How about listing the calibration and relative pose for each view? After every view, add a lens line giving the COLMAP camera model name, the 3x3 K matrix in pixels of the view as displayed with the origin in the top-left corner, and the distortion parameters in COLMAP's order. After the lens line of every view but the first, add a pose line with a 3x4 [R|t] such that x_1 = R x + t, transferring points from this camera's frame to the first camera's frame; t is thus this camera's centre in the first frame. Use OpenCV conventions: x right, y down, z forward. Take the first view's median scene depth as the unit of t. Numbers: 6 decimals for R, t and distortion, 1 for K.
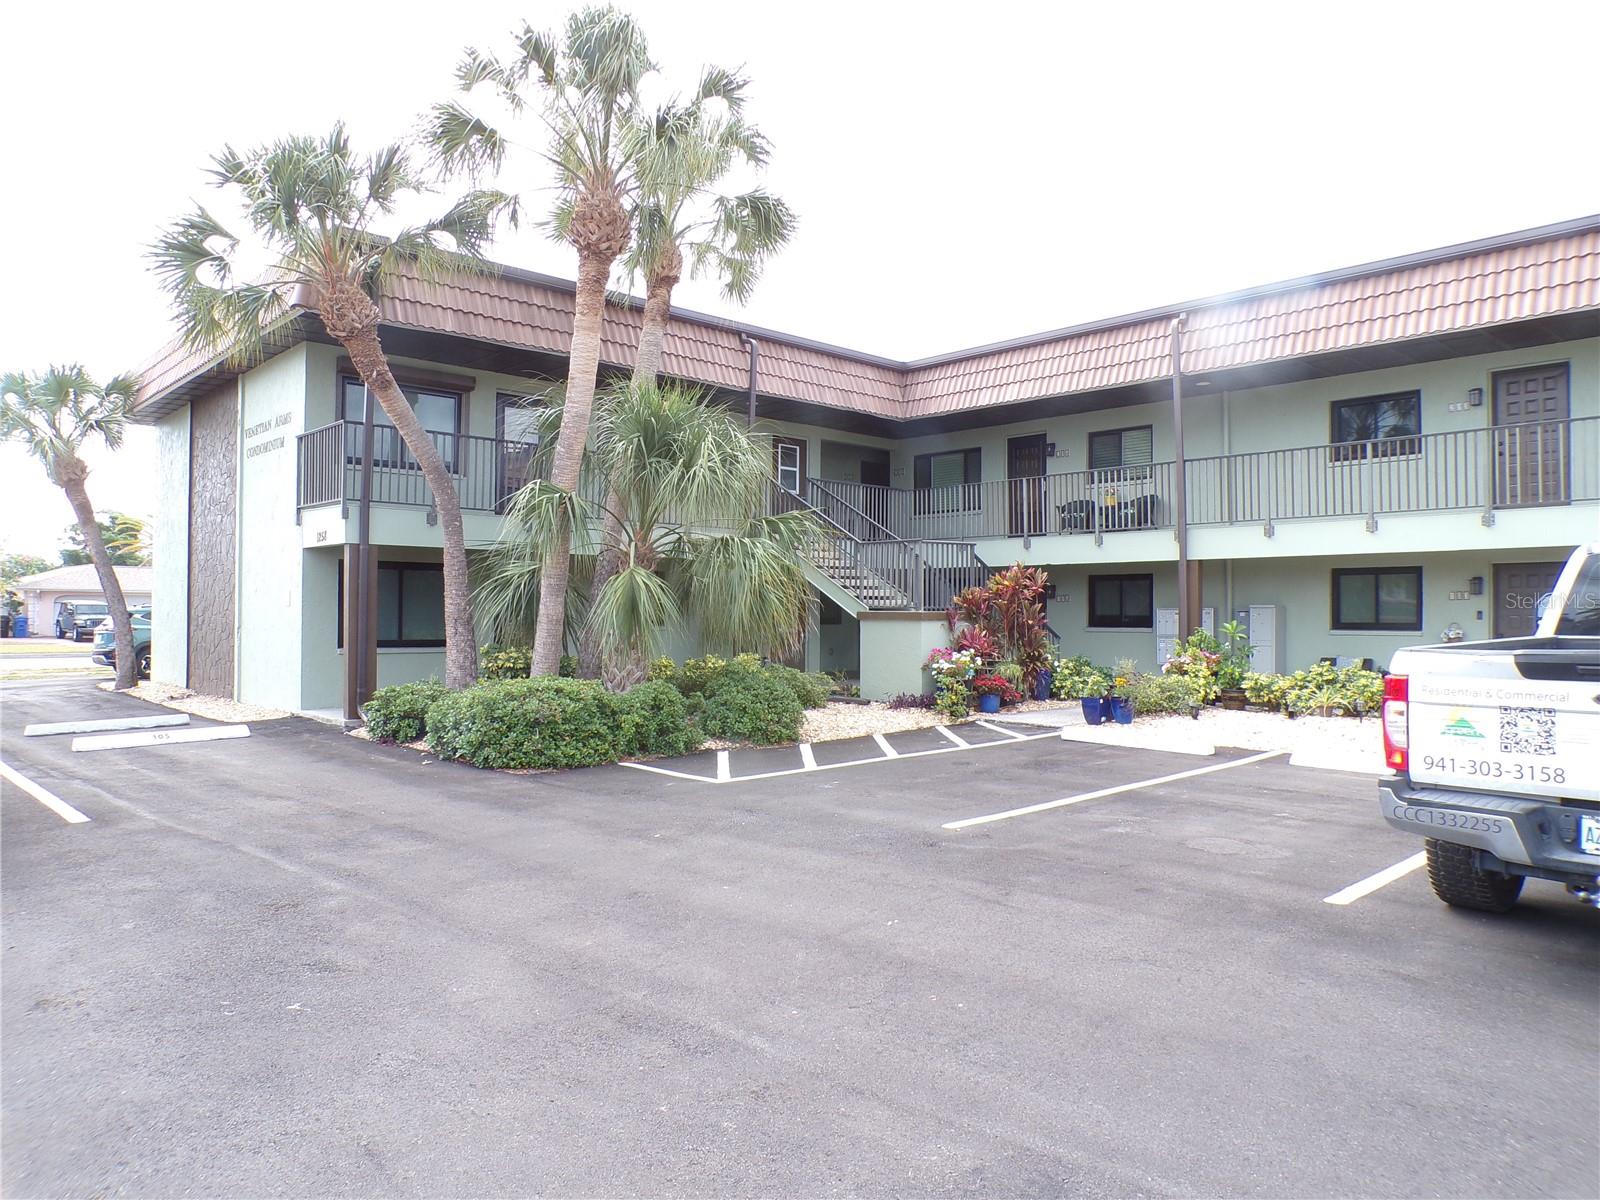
lens RADIAL K [[1089.5, 0, 796.8], [0, 1089.5, 610.5], [0, 0, 1]] dist [-0.038110, 0.020333]
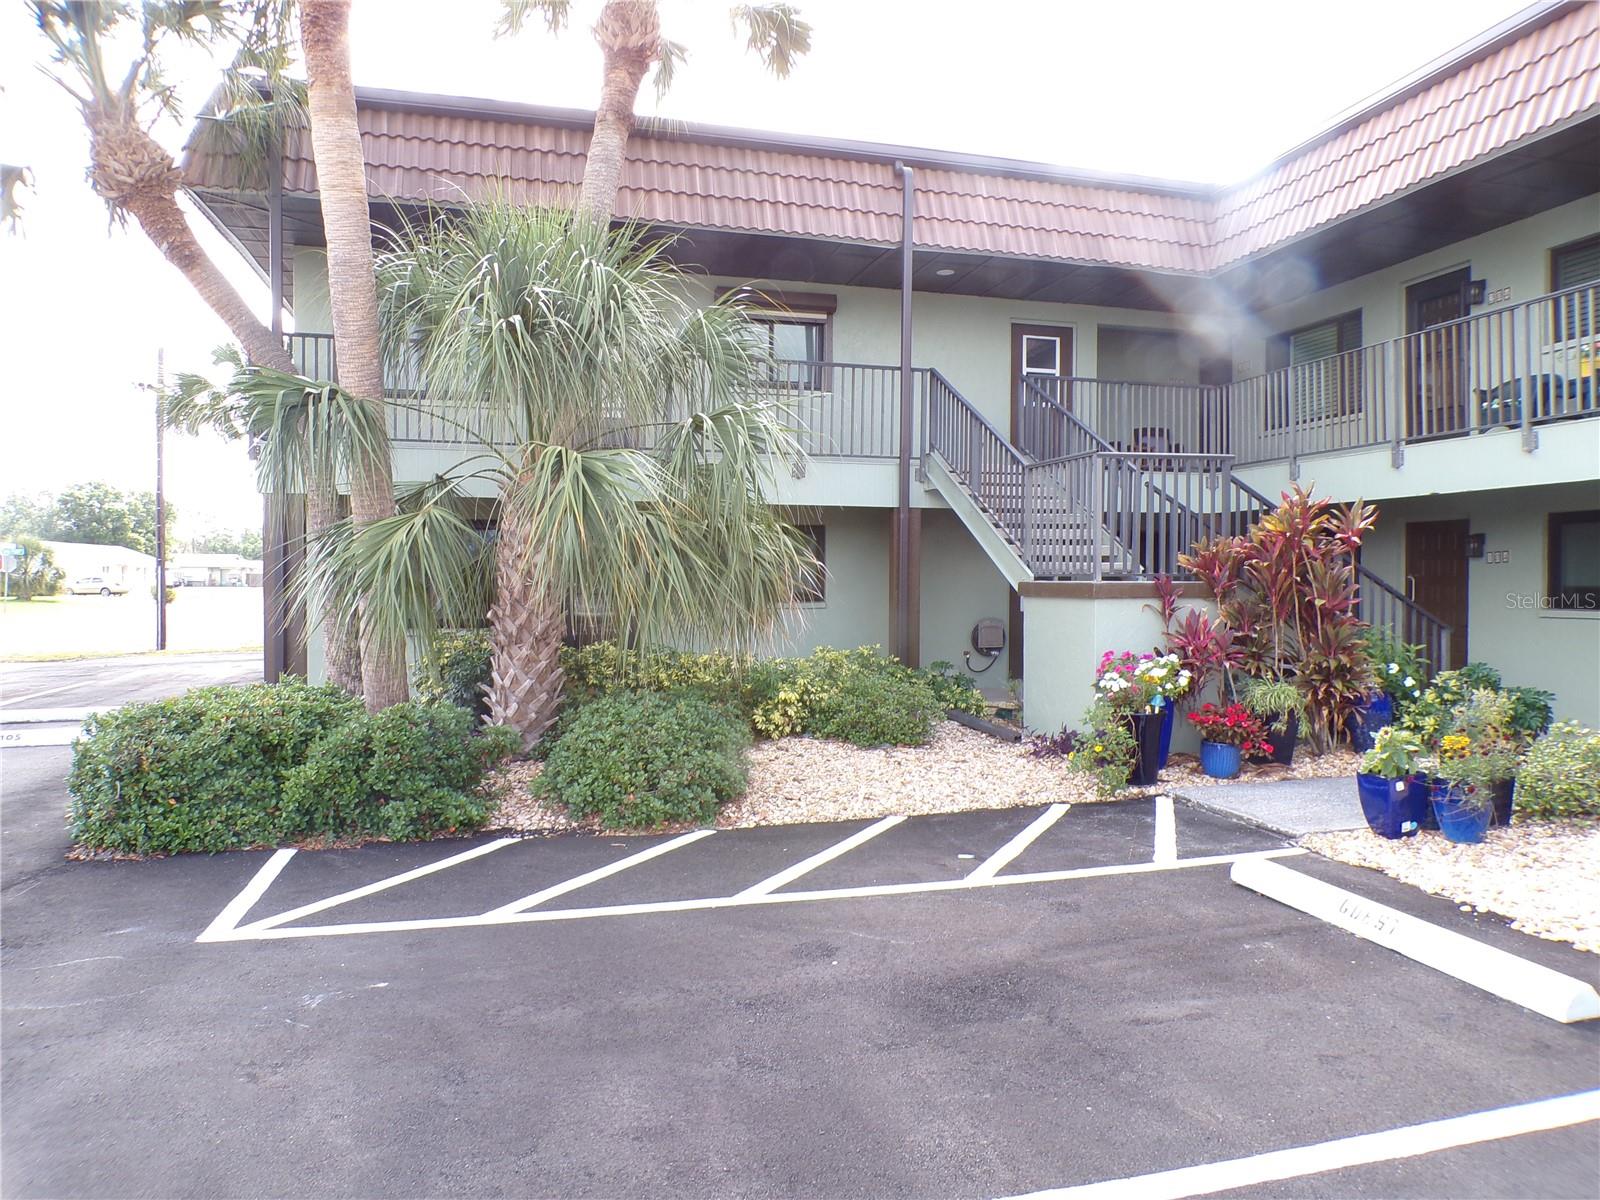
lens RADIAL K [[1089.5, 0, 801.2], [0, 1089.5, 598.7], [0, 0, 1]] dist [-0.038110, 0.020333]
pose [[0.884512, 0.004789, -0.466493, 0.233657], [0.003357, 0.999856, 0.016629, -0.000103], [0.466506, -0.016275, 0.884368, 0.437144]]
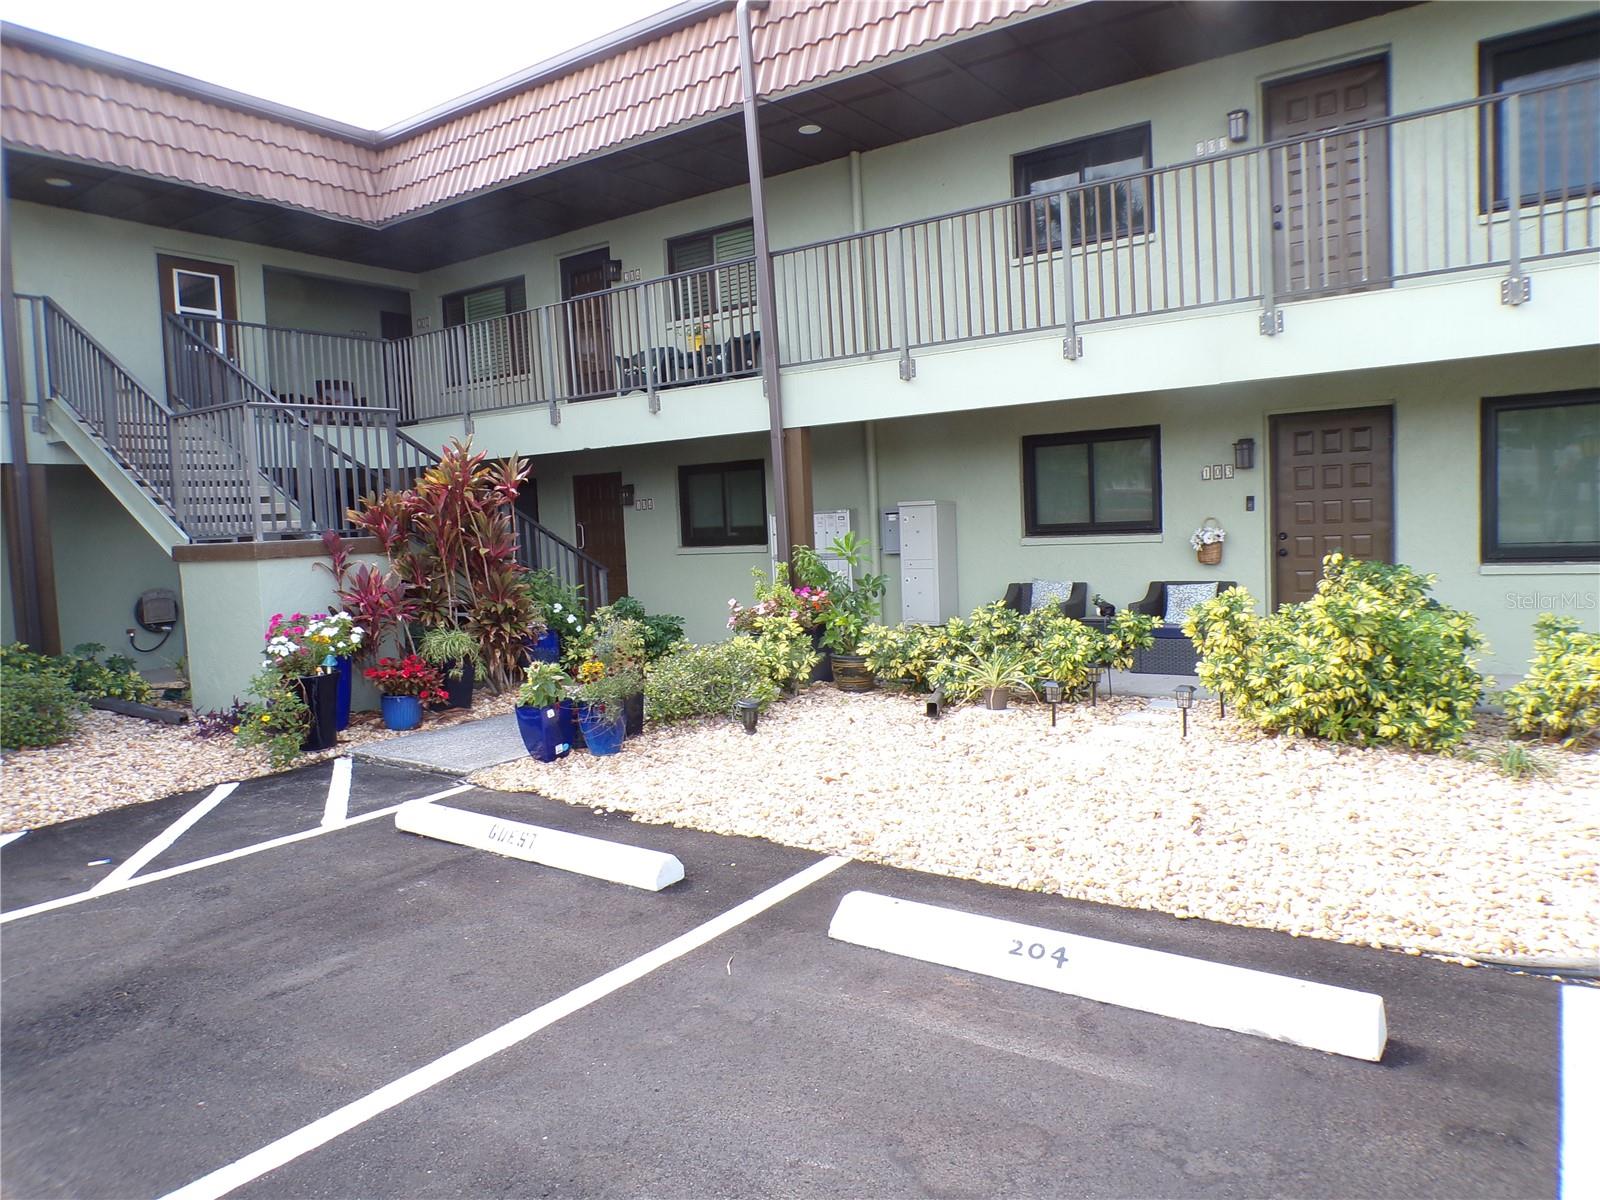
lens RADIAL K [[1089.5, 0, 800.2], [0, 1089.5, 599.1], [0, 0, 1]] dist [-0.038110, 0.020333]
pose [[0.978846, -0.058714, 0.195992, 0.257973], [0.045059, 0.996283, 0.073421, 0.002014], [-0.199574, -0.063037, 0.977853, 0.440517]]
